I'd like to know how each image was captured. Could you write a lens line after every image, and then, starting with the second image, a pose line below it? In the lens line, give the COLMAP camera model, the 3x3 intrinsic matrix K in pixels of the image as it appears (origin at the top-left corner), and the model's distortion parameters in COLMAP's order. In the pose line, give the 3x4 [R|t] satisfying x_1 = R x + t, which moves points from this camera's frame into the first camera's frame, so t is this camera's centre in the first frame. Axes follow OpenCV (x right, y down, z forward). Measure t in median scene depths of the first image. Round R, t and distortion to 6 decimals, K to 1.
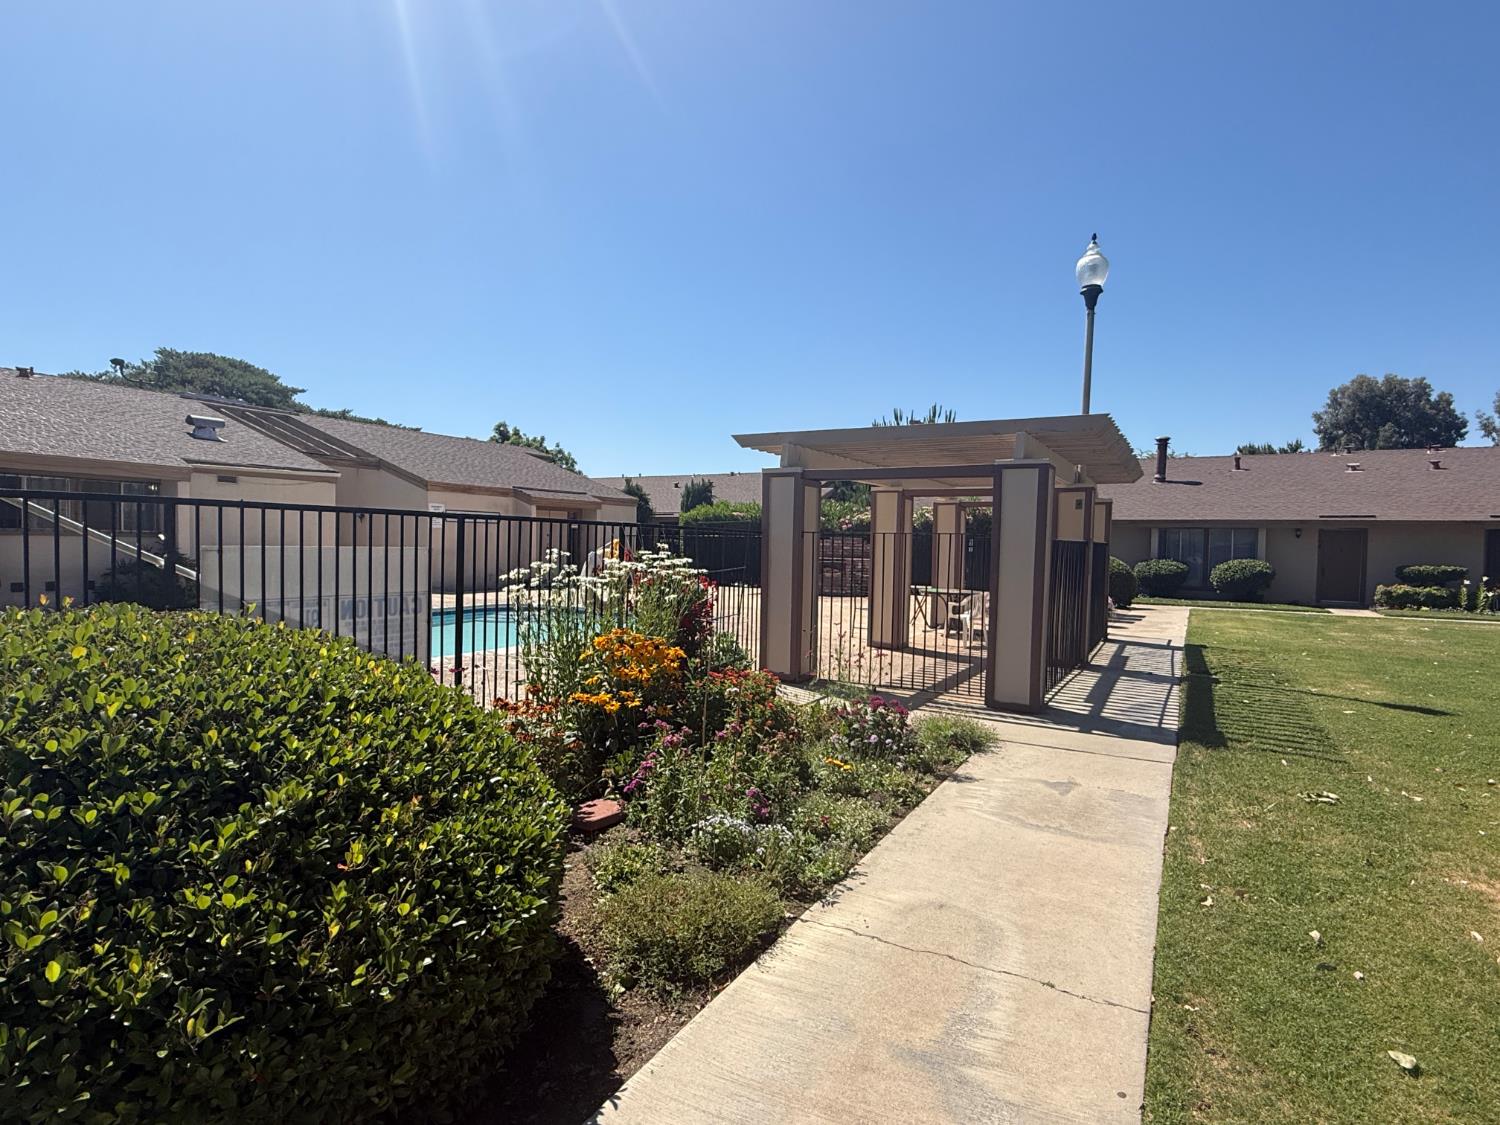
lens RADIAL K [[756.6, 0, 741.3], [0, 756.6, 568.8], [0, 0, 1]] dist [0.004440, 0.001048]
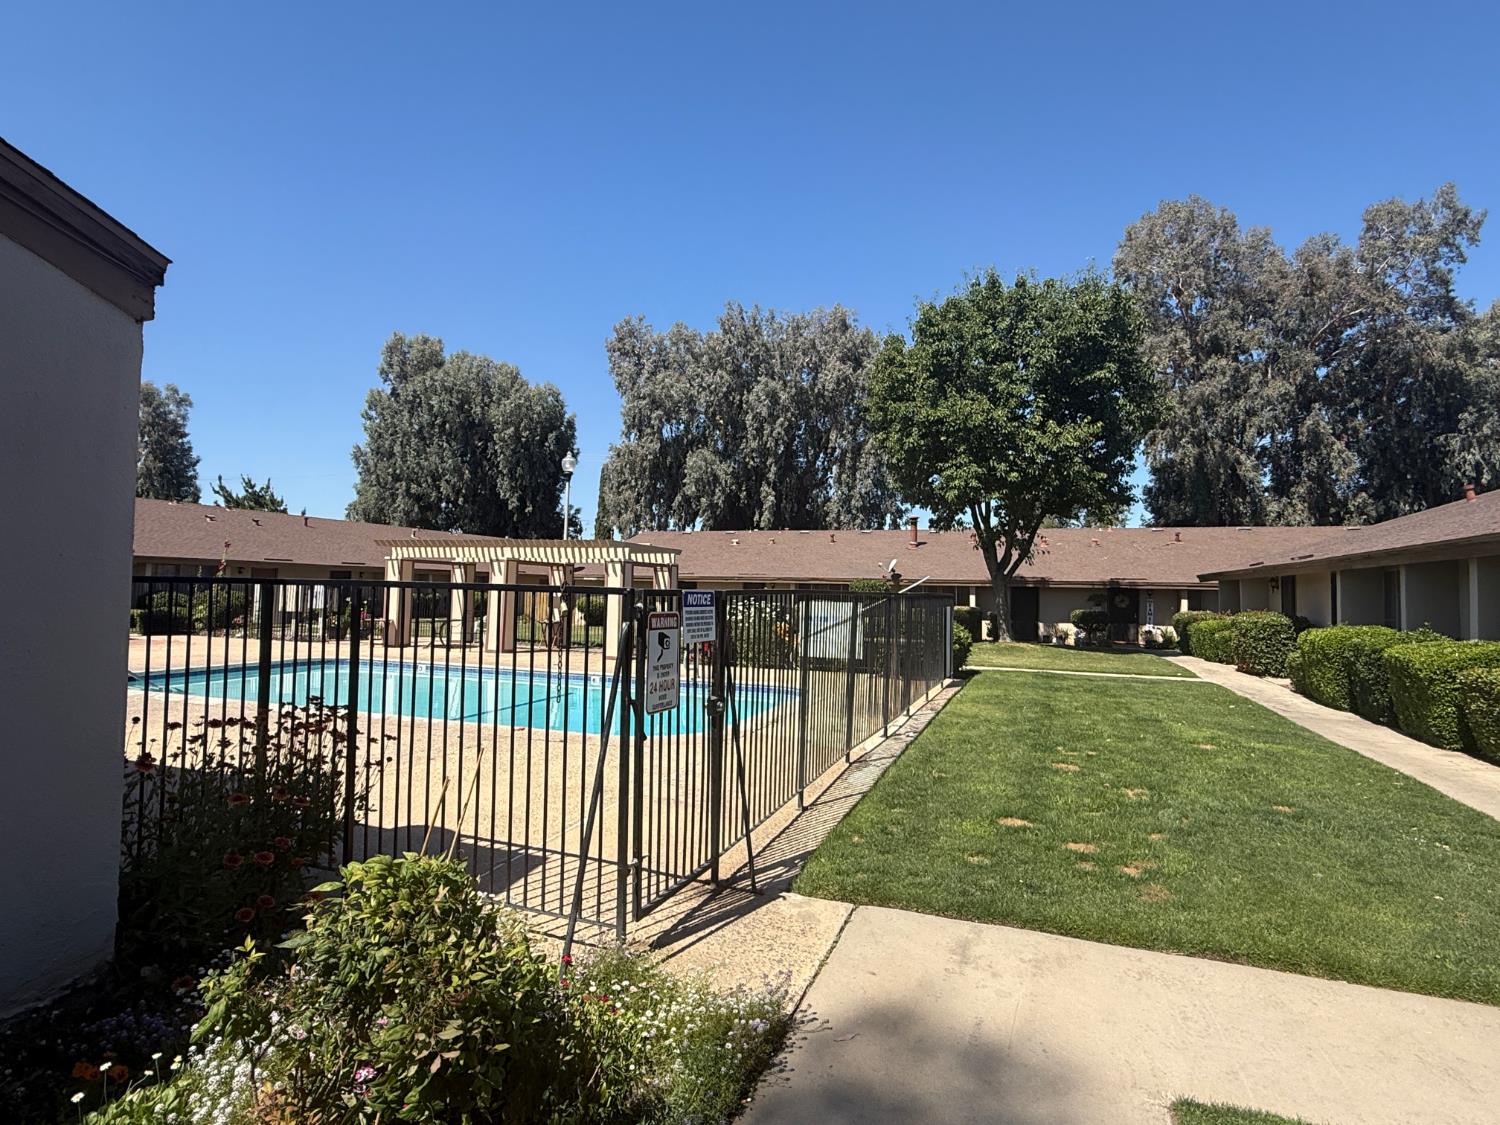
lens RADIAL K [[784.9, 0, 752.5], [0, 784.9, 563.5], [0, 0, 1]] dist [0.001579, 0.000304]
pose [[-0.189641, 0.005583, 0.981838, -0.196299], [0.018675, 0.999823, -0.002078, -0.010199], [-0.981676, 0.017941, -0.189712, 0.098225]]
